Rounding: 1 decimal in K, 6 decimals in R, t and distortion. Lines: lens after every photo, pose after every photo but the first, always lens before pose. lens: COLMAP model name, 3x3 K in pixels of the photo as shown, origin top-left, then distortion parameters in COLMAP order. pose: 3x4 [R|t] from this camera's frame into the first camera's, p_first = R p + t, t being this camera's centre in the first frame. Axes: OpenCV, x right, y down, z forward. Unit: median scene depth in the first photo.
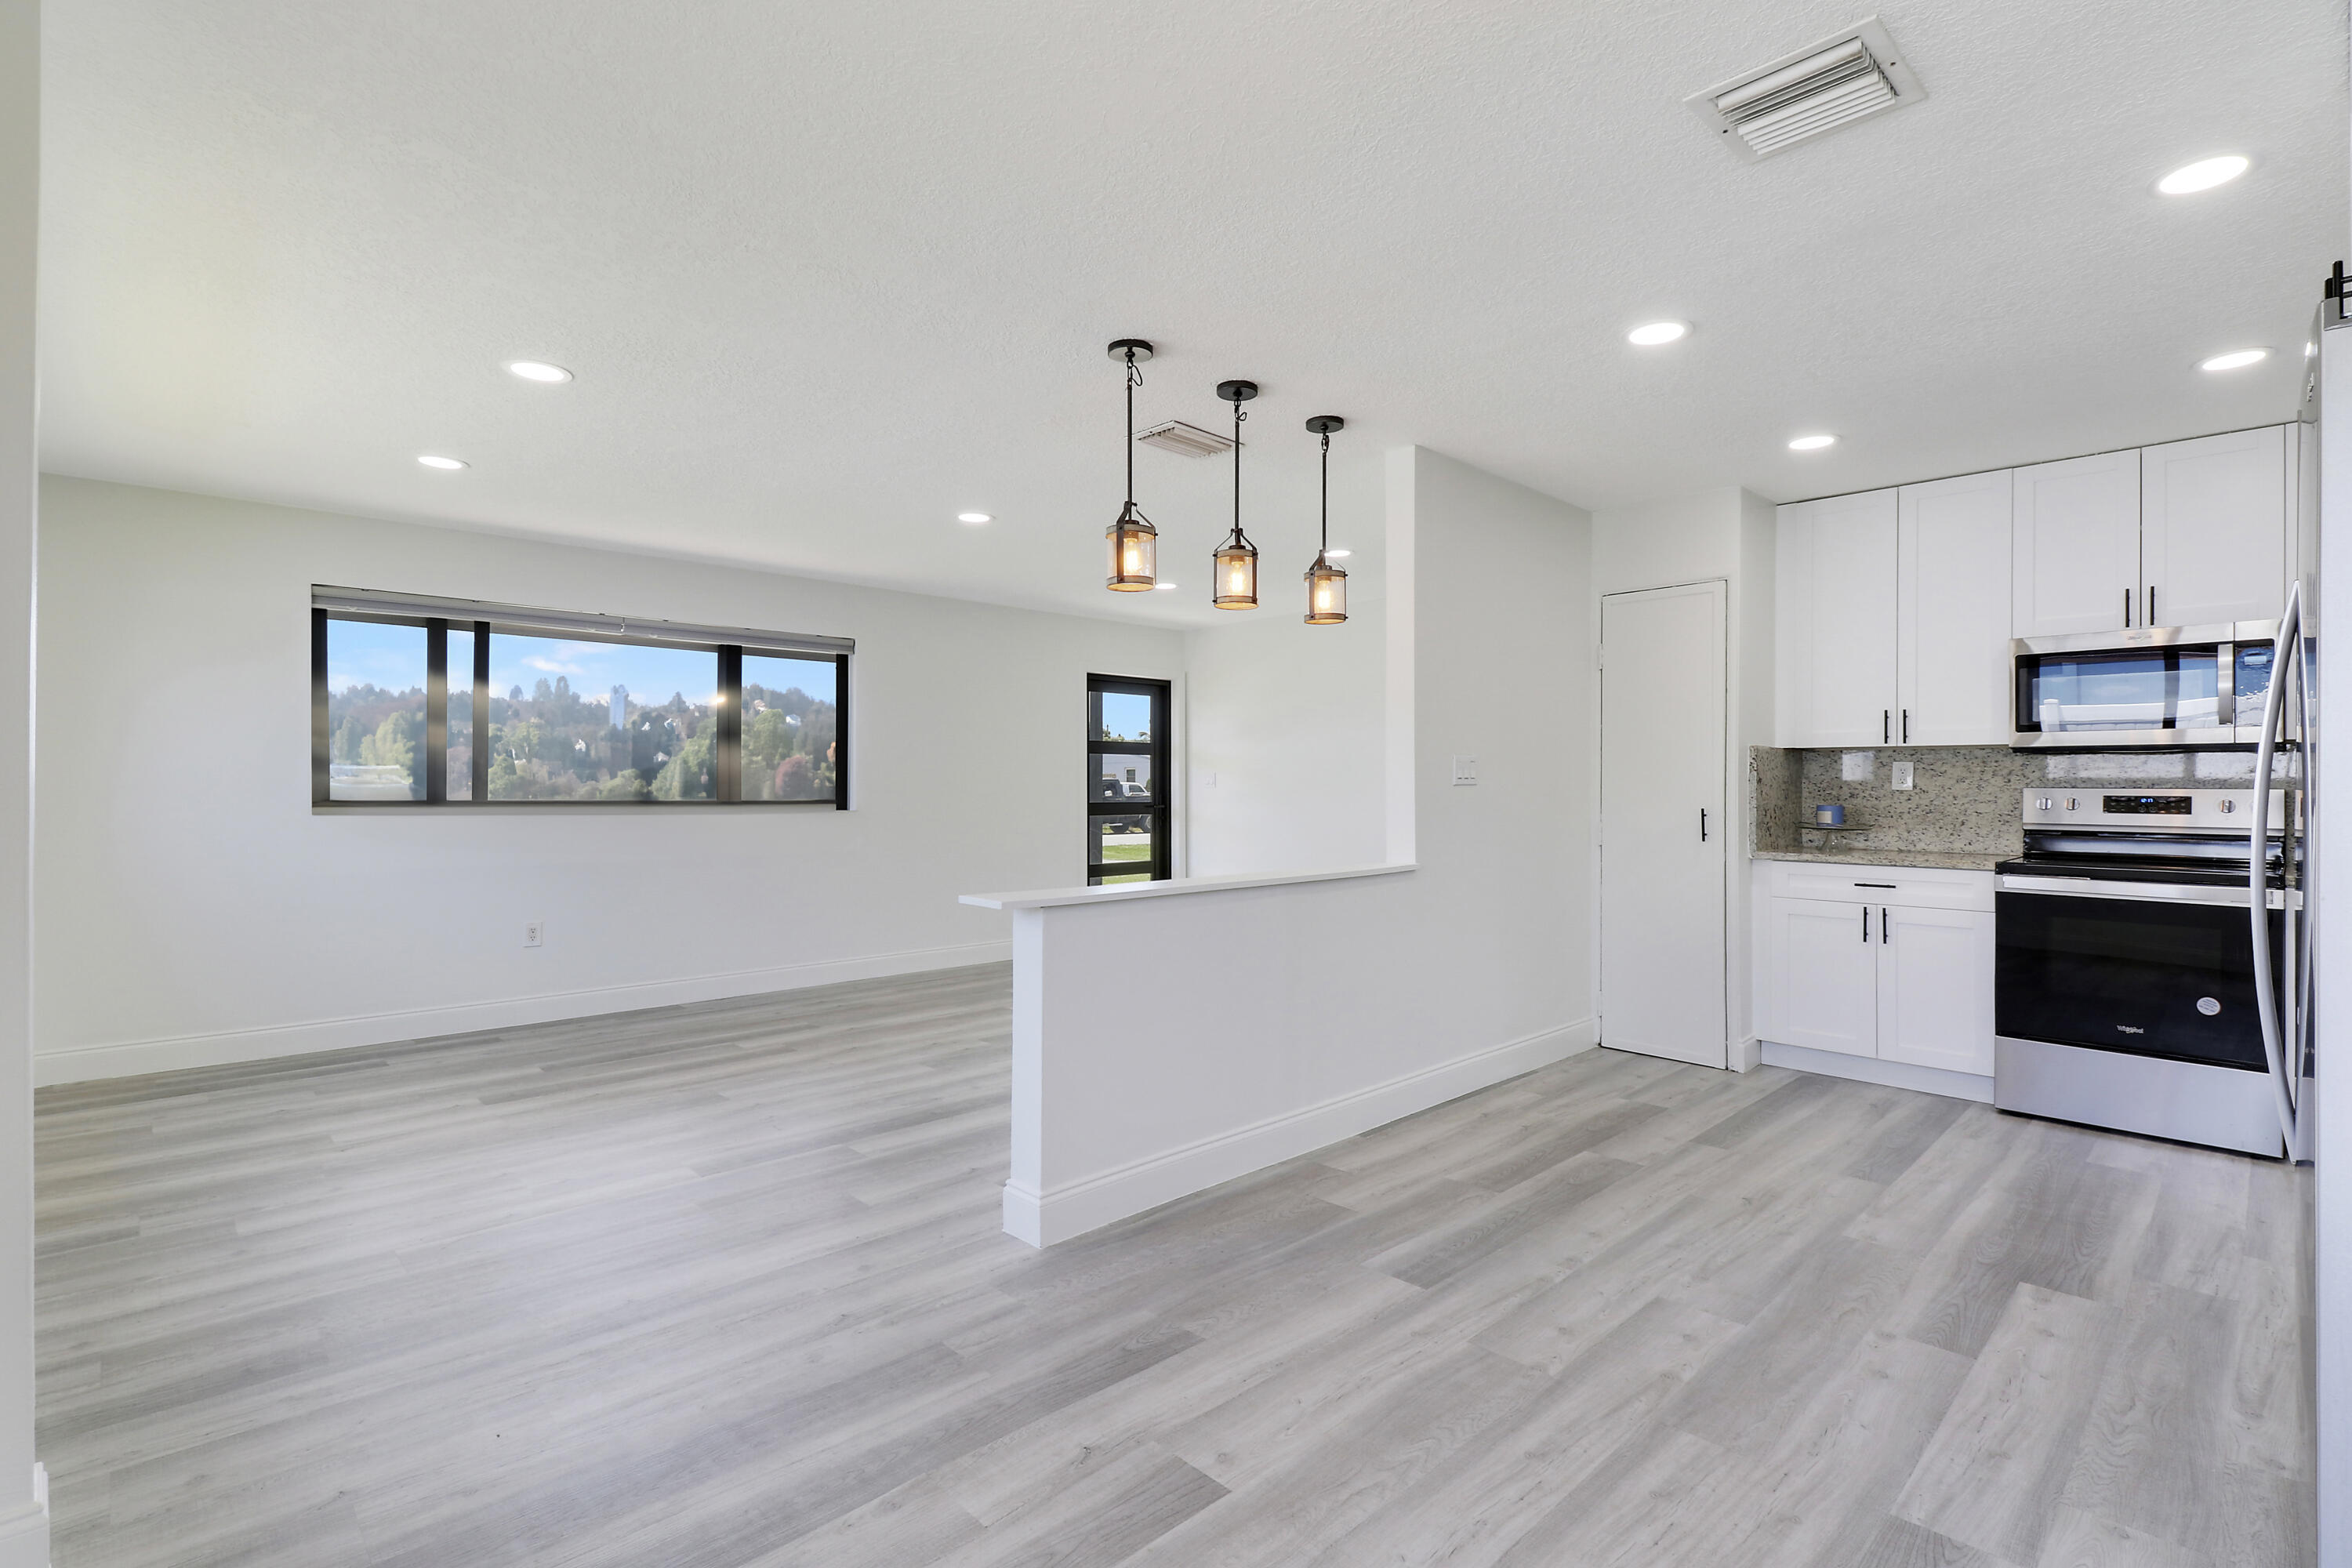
lens RADIAL K [[1181.8, 0, 1073.9], [0, 1181.8, 783.1], [0, 0, 1]] dist [0.025984, -0.028025]
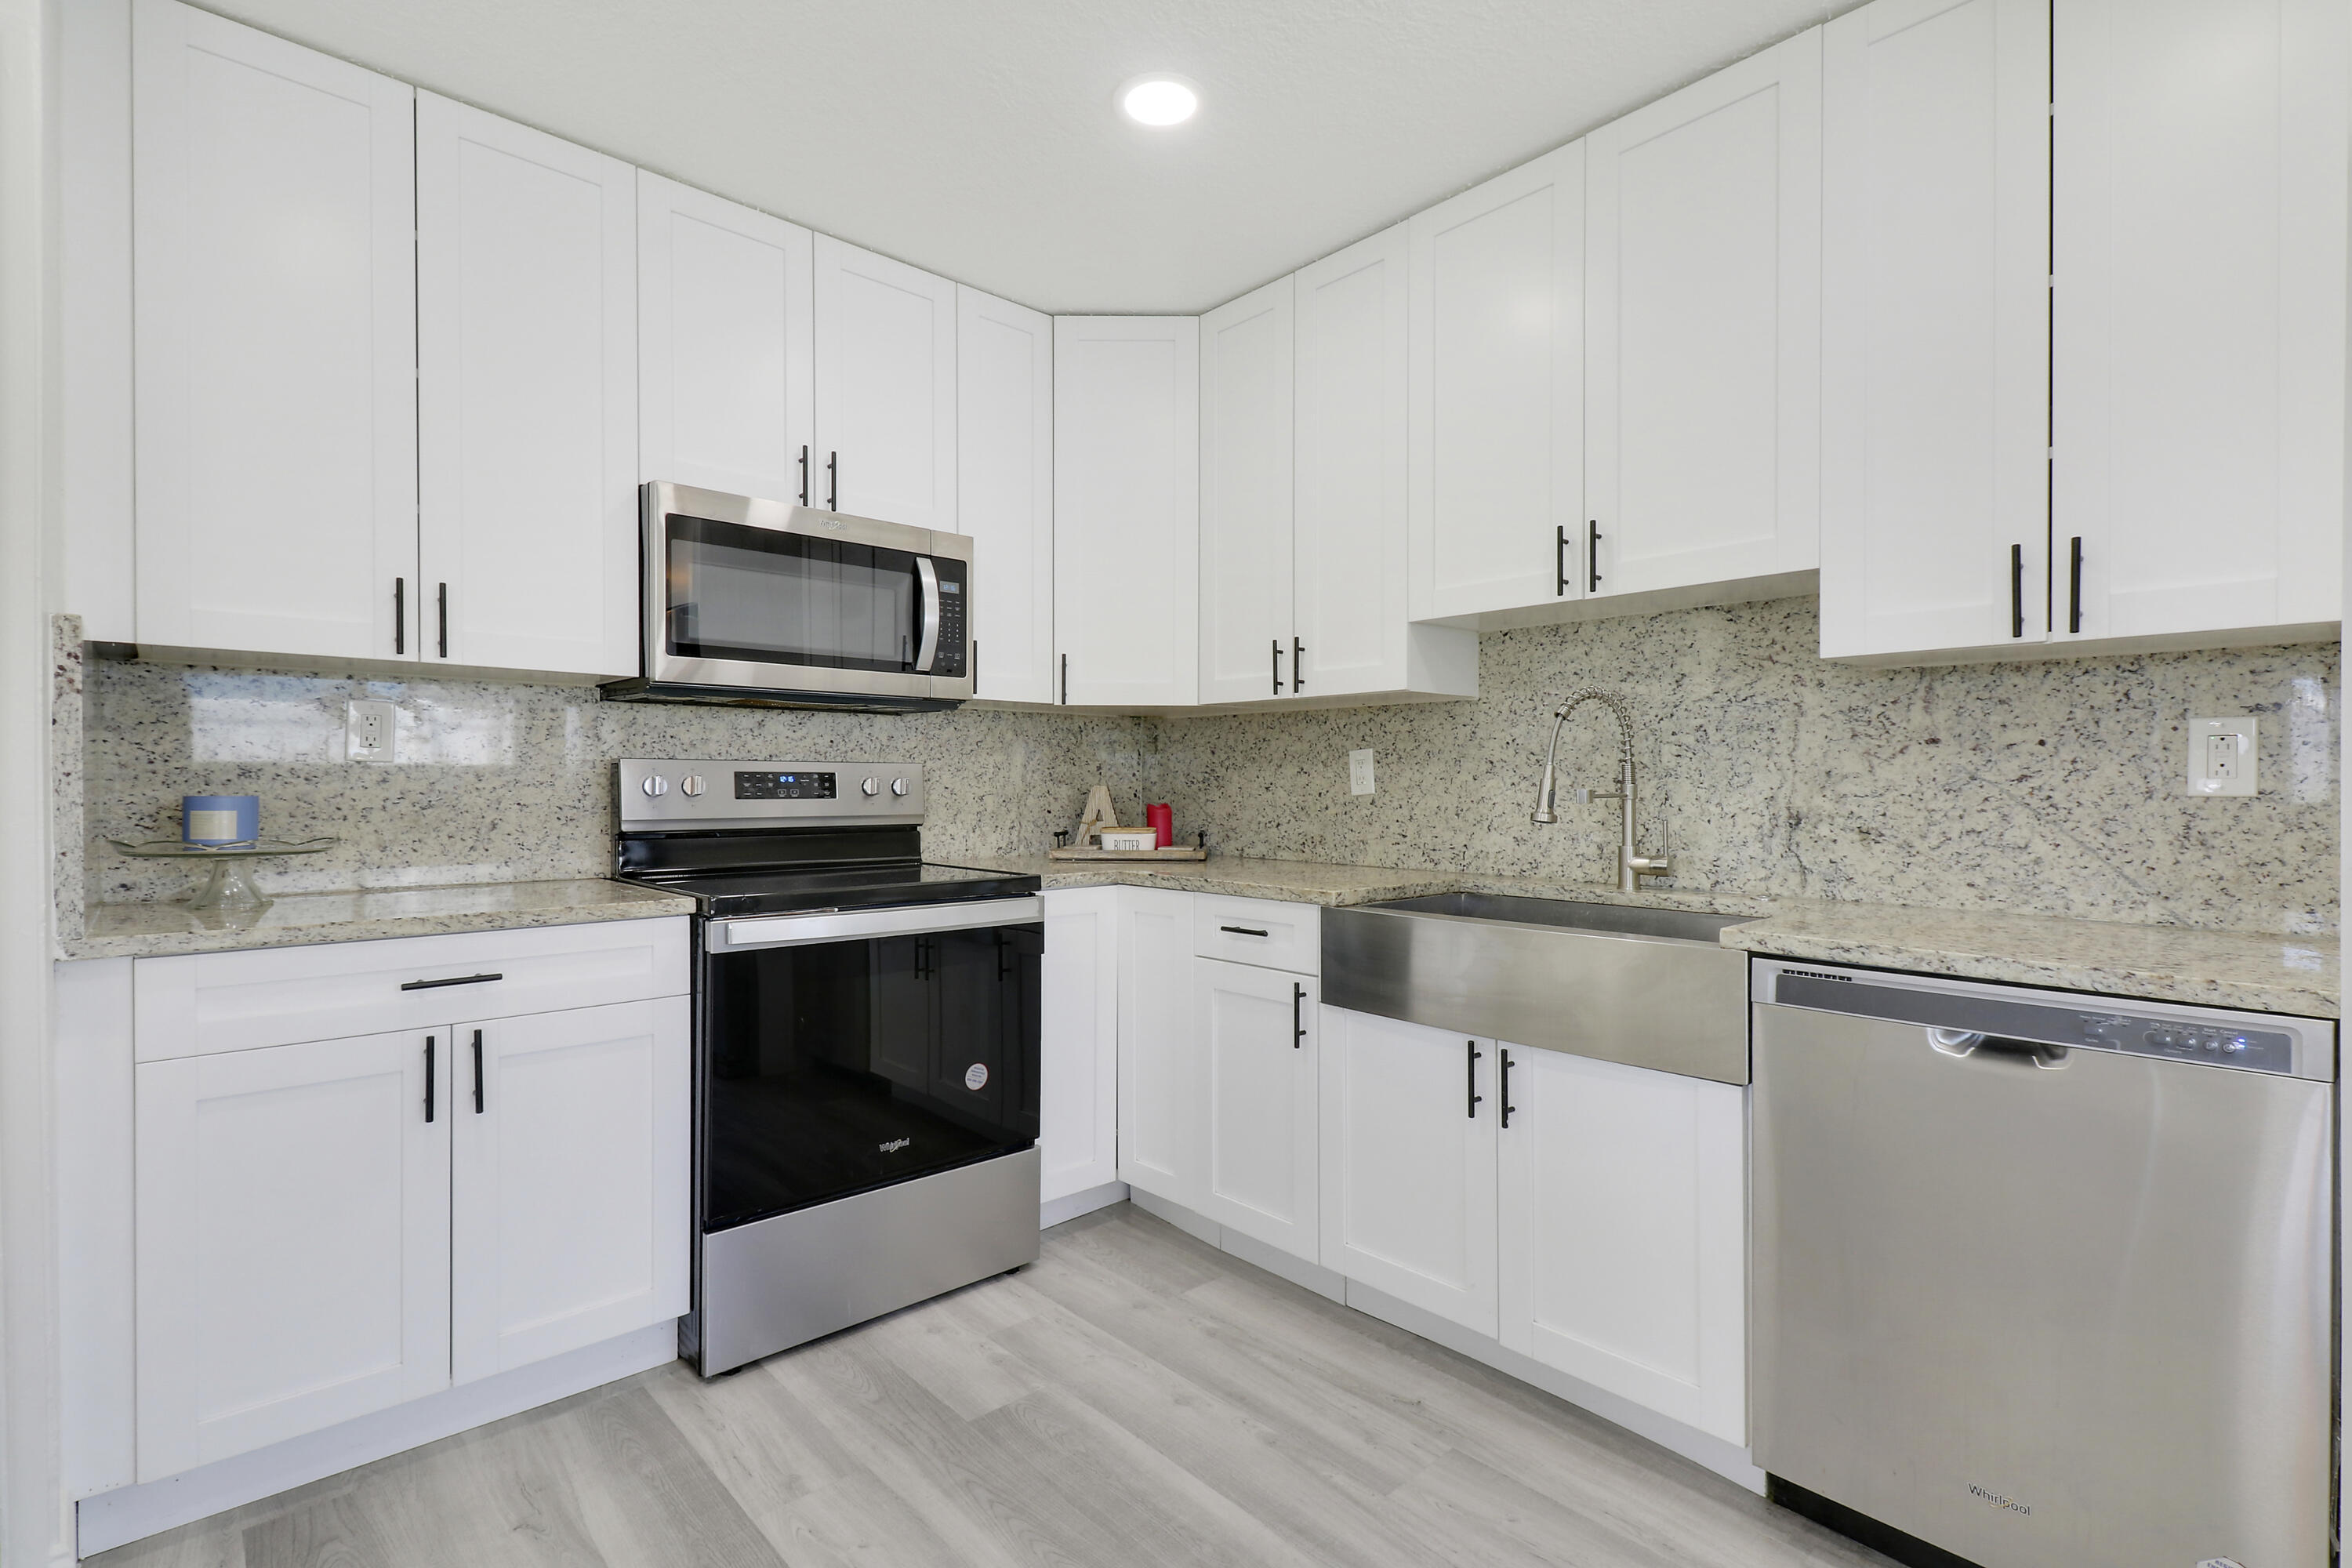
lens RADIAL K [[1082.4, 0, 1159.3], [0, 1082.4, 792.4], [0, 0, 1]] dist [0.011482, -0.000823]
pose [[-0.006810, -0.010474, 0.999922, 0.328792], [0.000309, 0.999945, 0.010476, 0.017294], [-0.999977, 0.000381, -0.006806, 0.862395]]
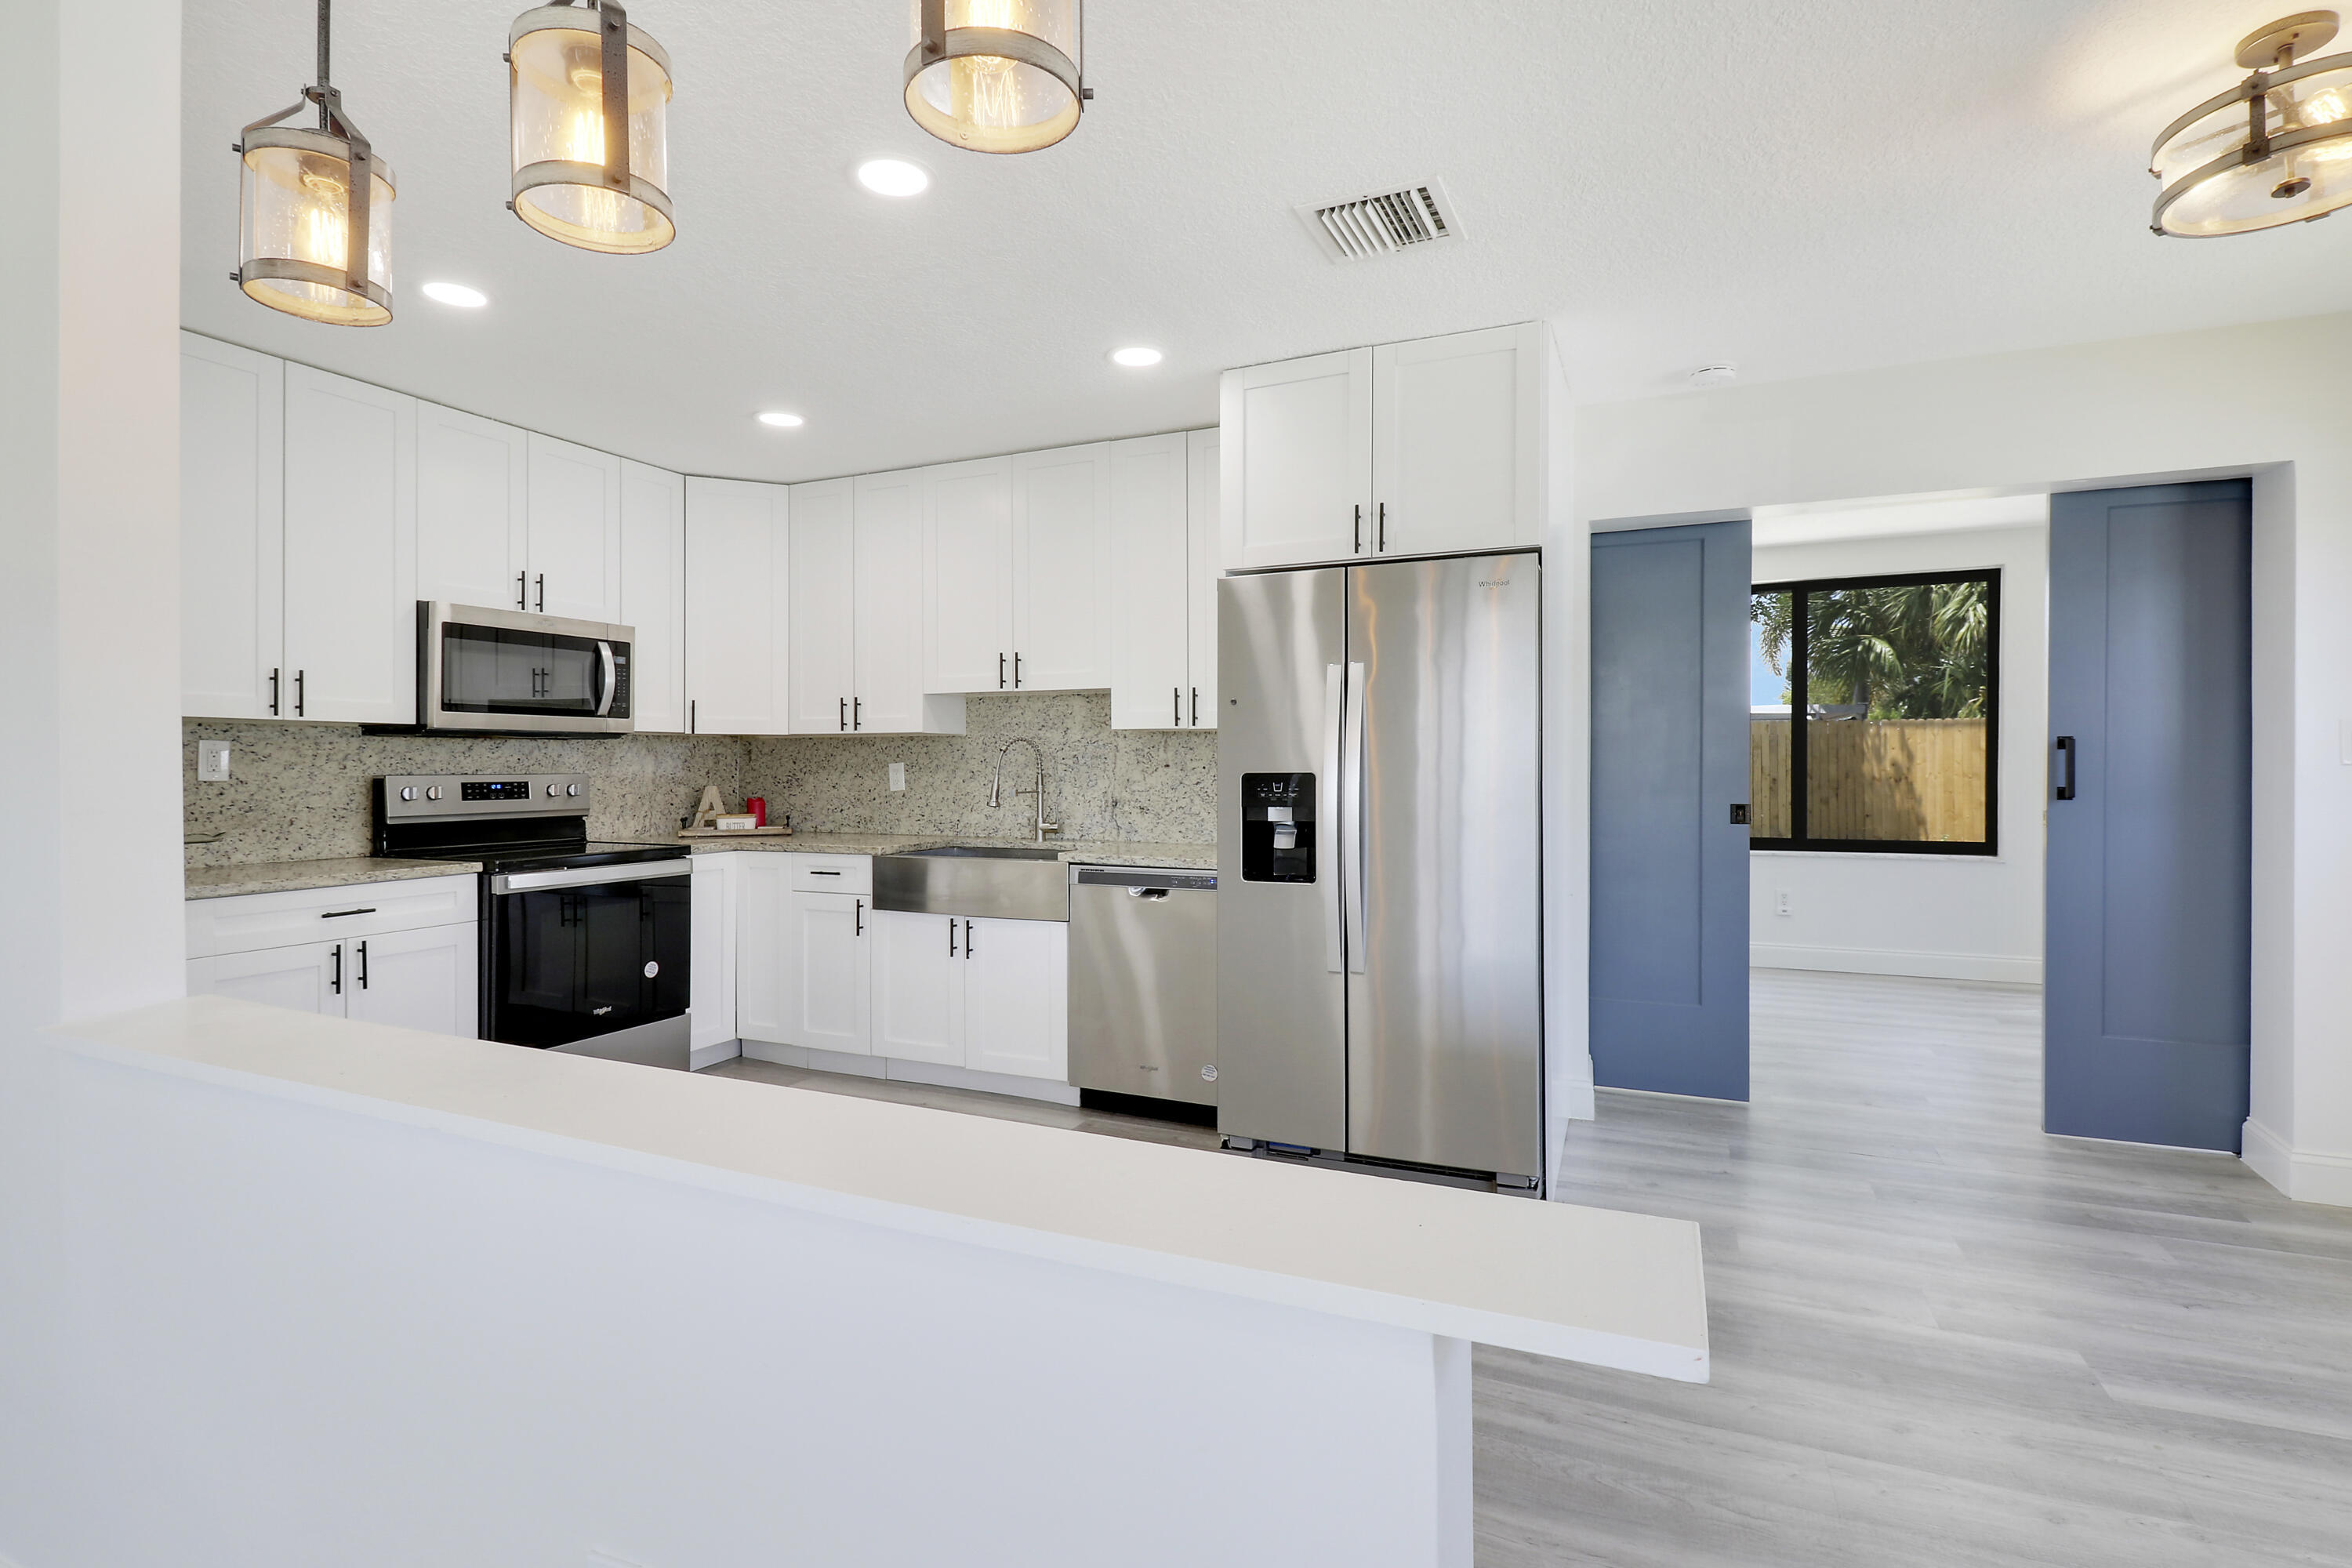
lens RADIAL K [[1106.4, 0, 1226.2], [0, 1106.4, 756.9], [0, 0, 1]] dist [0.002932, -0.000333]
pose [[-0.456363, 0.002678, 0.889790, -0.197642], [0.000579, 0.999996, -0.002713, -0.007668], [-0.889794, -0.000723, -0.456363, 0.955333]]
